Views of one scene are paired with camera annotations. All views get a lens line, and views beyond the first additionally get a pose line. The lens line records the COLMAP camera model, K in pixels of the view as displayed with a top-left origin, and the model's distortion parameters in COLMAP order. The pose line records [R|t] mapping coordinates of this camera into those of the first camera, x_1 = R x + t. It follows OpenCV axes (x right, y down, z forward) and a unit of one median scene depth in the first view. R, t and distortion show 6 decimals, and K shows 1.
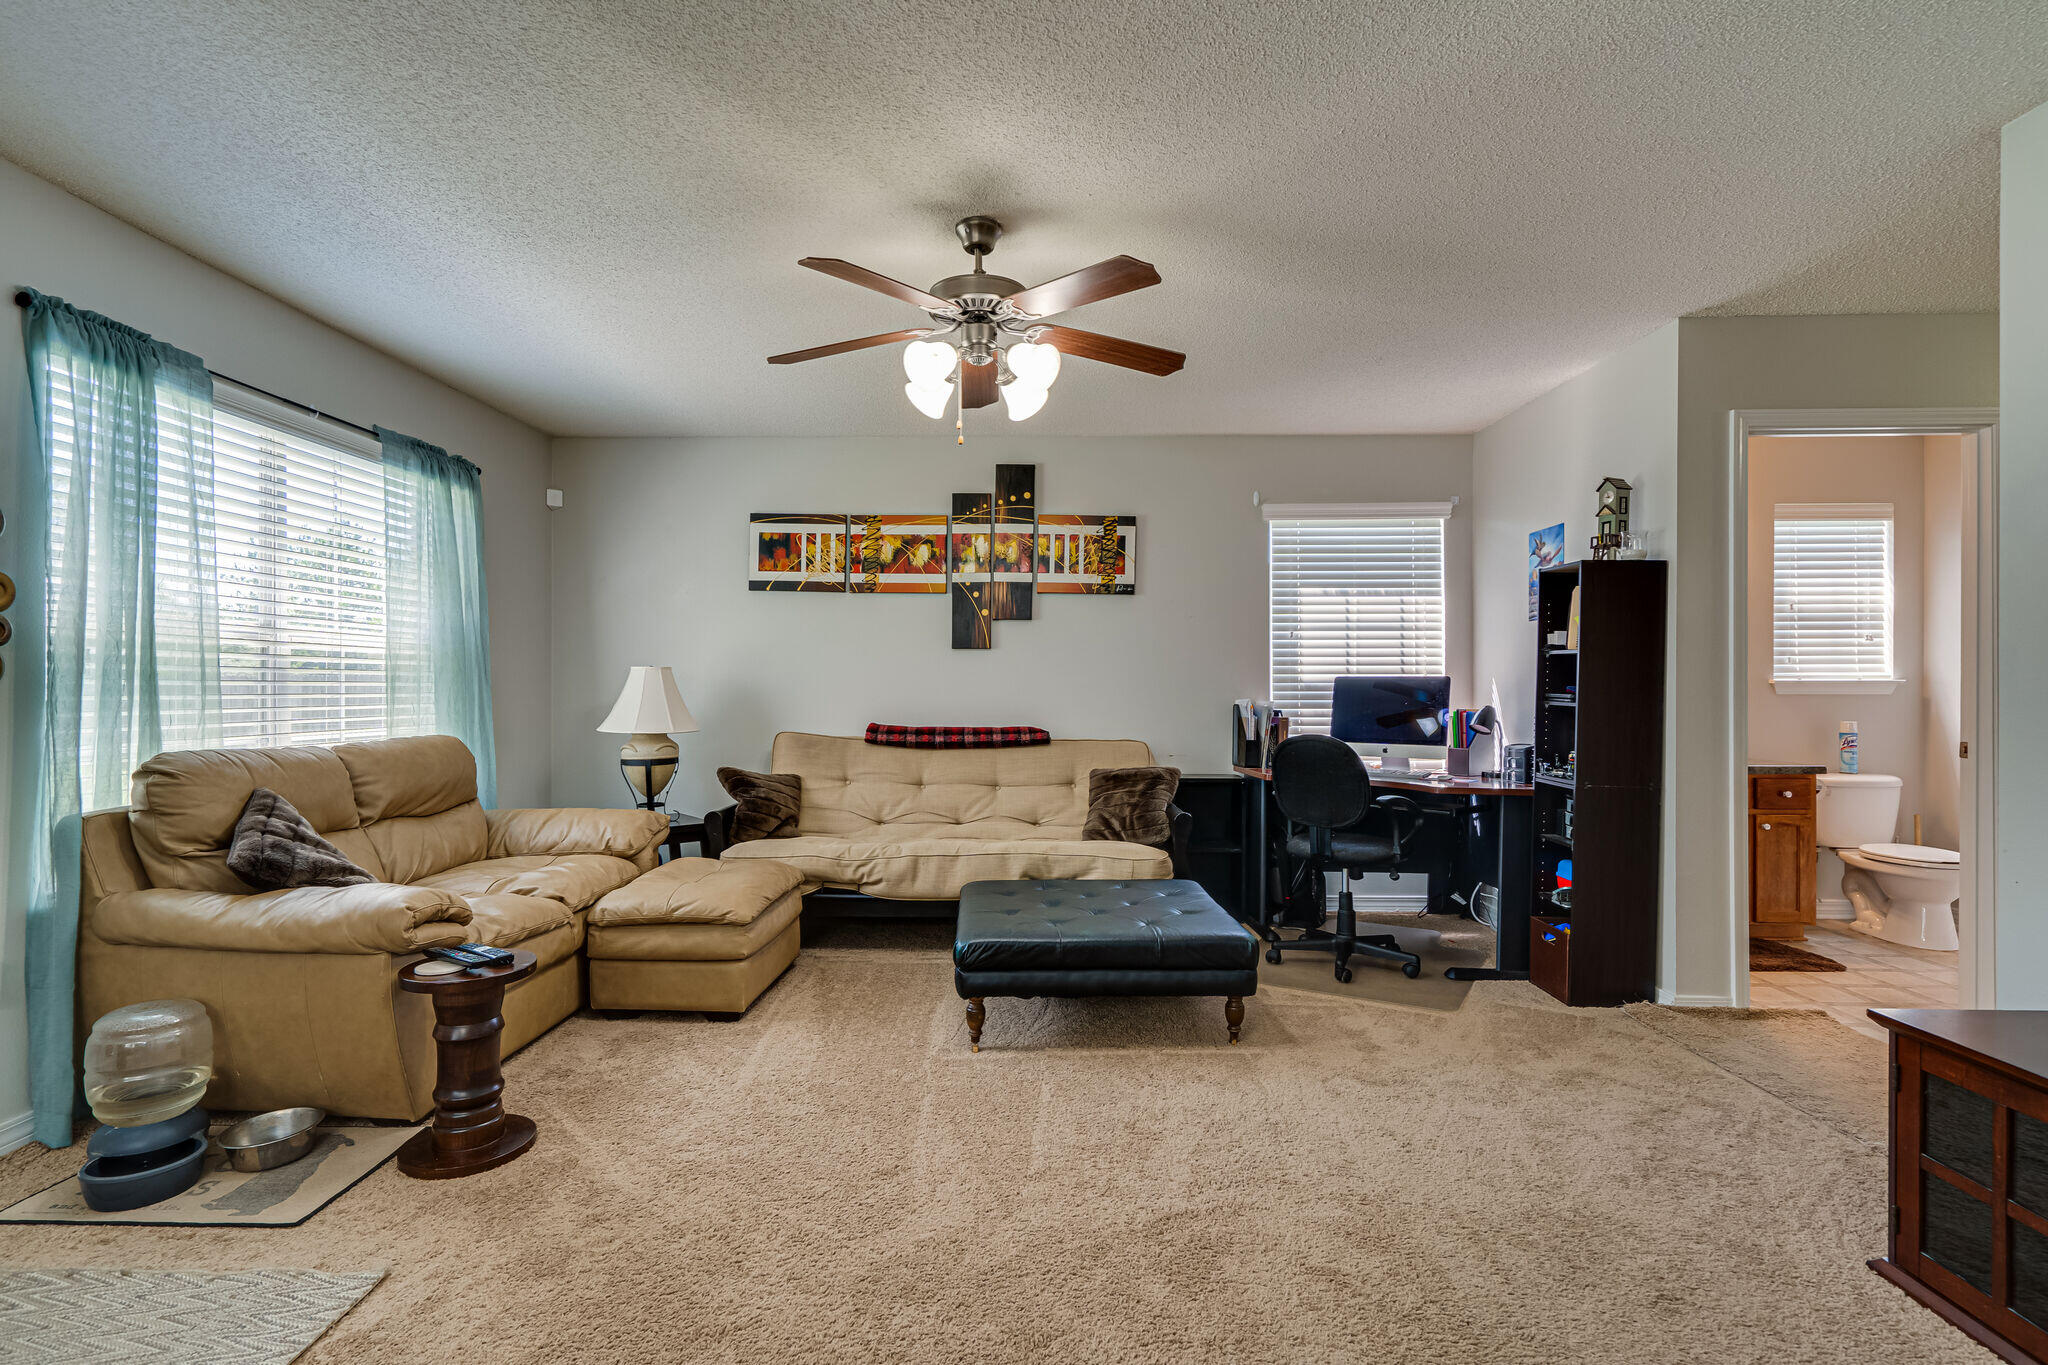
lens RADIAL K [[984.9, 0, 1017.6], [0, 984.9, 691.1], [0, 0, 1]] dist [0.000484, 0.000904]
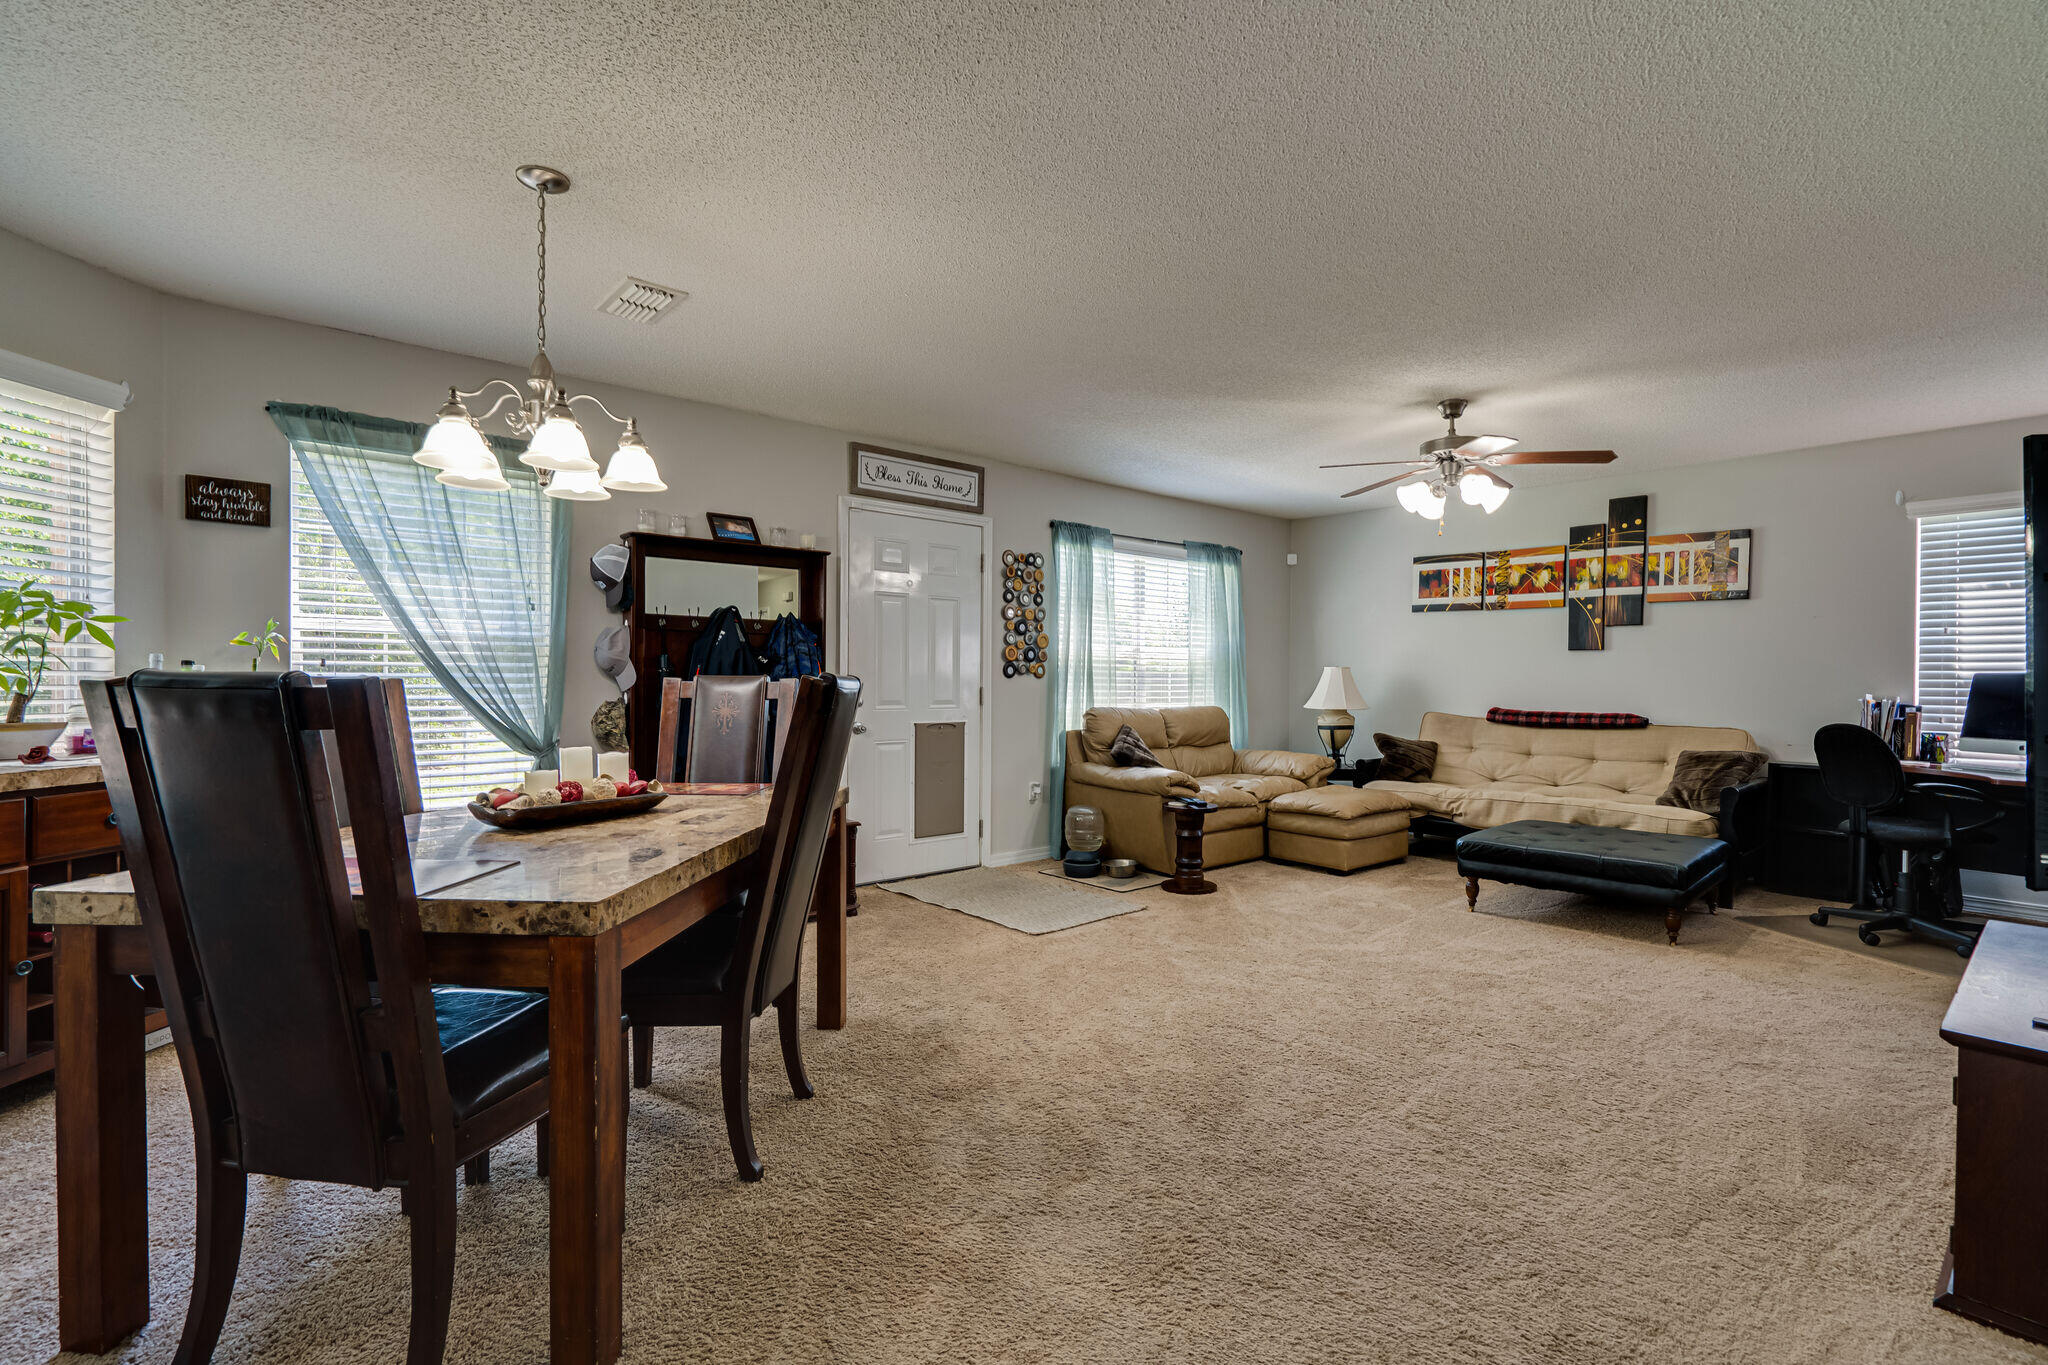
lens RADIAL K [[926.4, 0, 1019.5], [0, 926.4, 690.0], [0, 0, 1]] dist [-0.002381, 0.001582]
pose [[0.668620, 0.012649, -0.743497, 0.364069], [-0.008476, 0.999920, 0.009389, 0.002609], [0.743556, 0.000024, 0.668674, -0.334717]]
